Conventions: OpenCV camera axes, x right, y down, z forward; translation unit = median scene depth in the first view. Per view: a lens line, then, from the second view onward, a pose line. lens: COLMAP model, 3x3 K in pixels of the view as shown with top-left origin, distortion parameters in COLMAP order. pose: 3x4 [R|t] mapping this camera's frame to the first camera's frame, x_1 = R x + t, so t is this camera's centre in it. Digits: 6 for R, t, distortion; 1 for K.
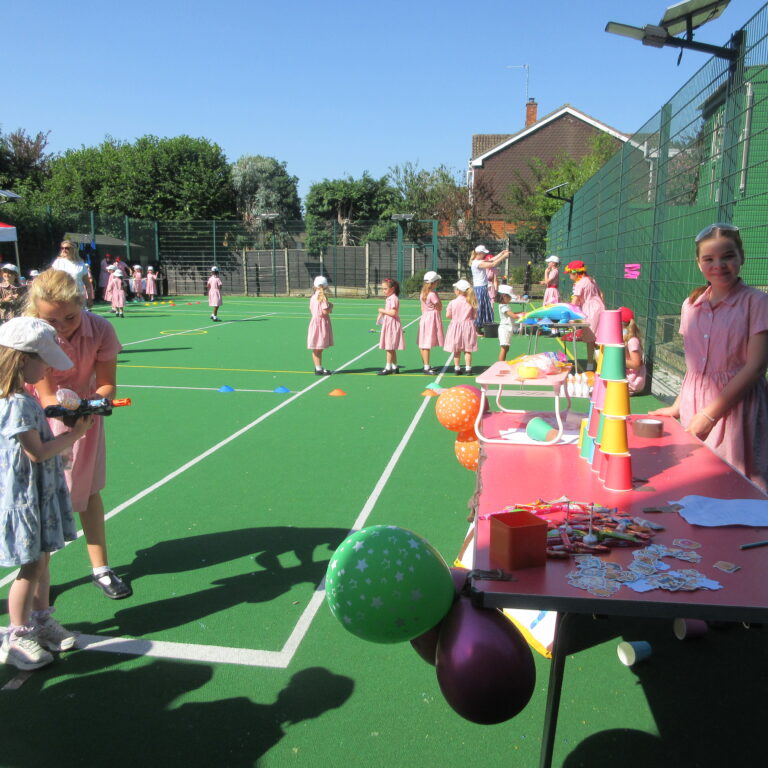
lens RADIAL K [[725.7, 0, 384.0], [0, 725.7, 384.0], [0, 0, 1]] dist [-0.013494, -0.014799]
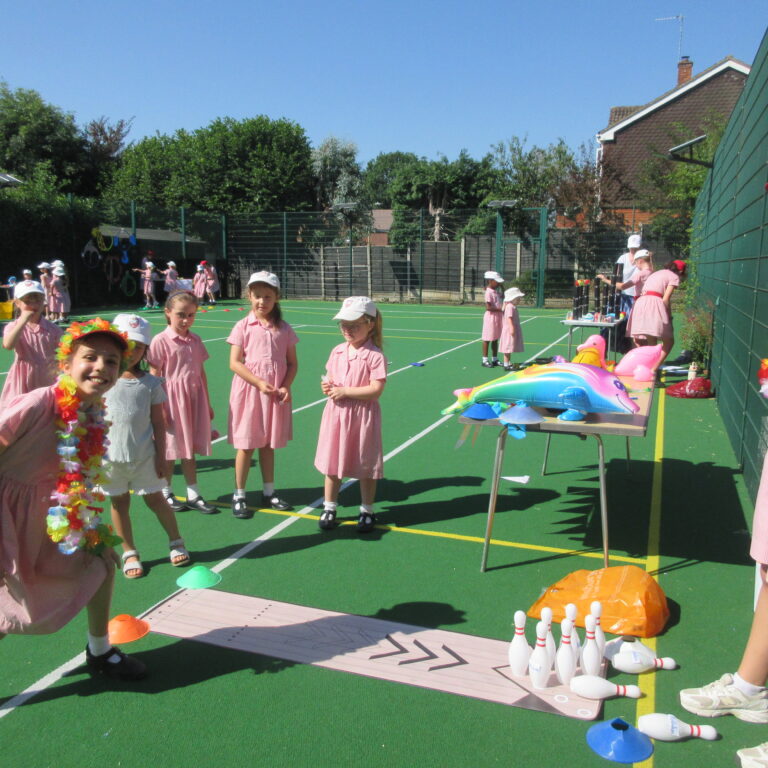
lens RADIAL K [[725.7, 0, 384.0], [0, 725.7, 384.0], [0, 0, 1]] dist [-0.013494, -0.014799]
pose [[0.977574, 0.036878, -0.207339, 0.065568], [-0.036844, 0.999313, 0.004028, -0.028482], [0.207346, 0.003701, 0.978261, 0.177895]]
